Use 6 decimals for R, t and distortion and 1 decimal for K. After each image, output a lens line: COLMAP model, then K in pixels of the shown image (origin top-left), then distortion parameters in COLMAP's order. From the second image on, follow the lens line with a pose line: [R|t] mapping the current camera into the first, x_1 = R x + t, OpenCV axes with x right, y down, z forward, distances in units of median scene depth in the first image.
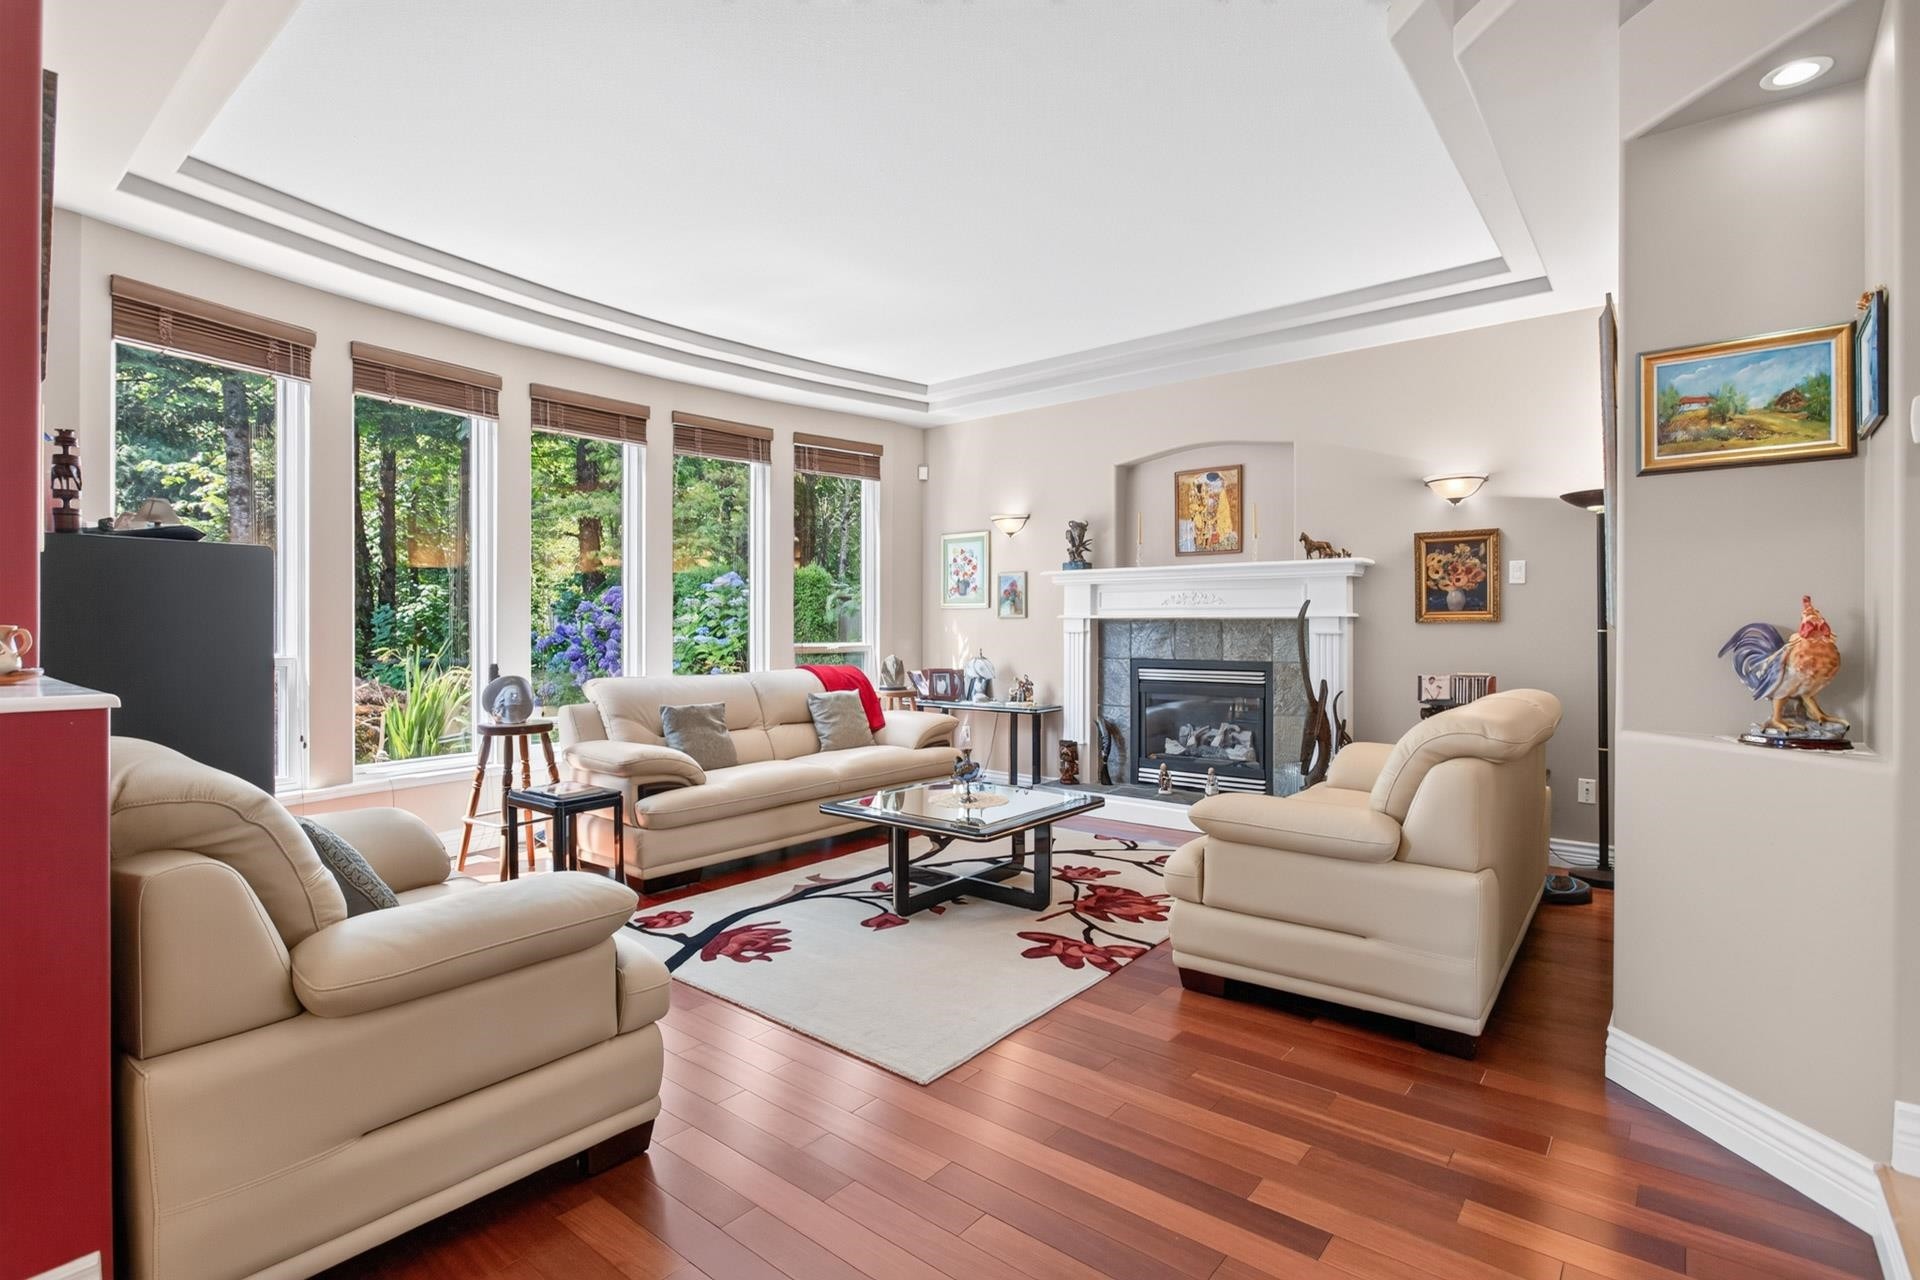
lens RADIAL K [[934.6, 0, 974.1], [0, 934.6, 635.9], [0, 0, 1]] dist [-0.006817, 0.001950]
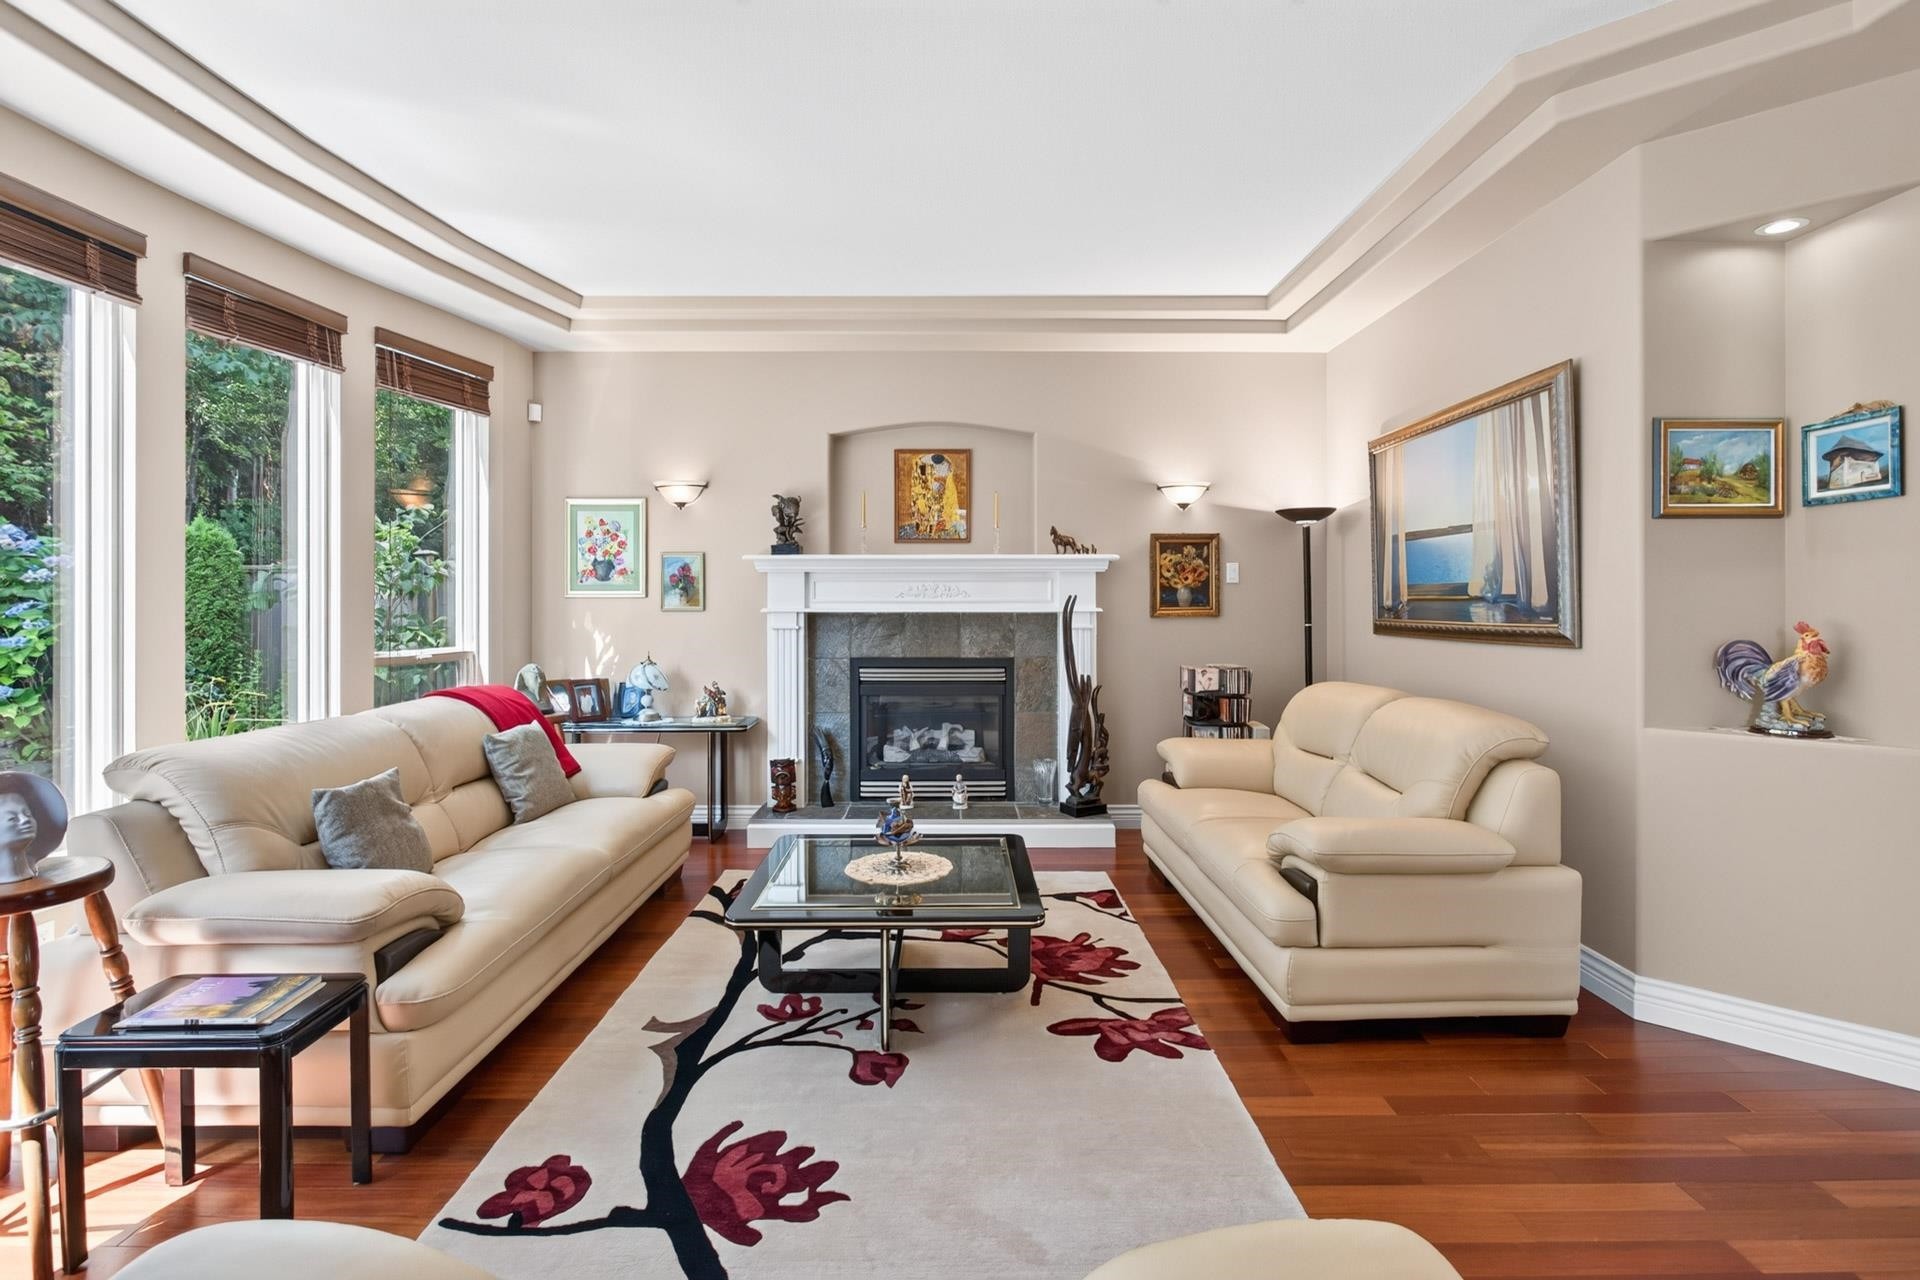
lens RADIAL K [[934.6, 0, 960.8], [0, 934.6, 600.8], [0, 0, 1]] dist [-0.006817, 0.001950]
pose [[0.769115, -0.004099, 0.639097, -0.343788], [0.005898, 0.999982, -0.000684, -0.030941], [-0.639083, 0.004296, 0.769126, 0.291208]]
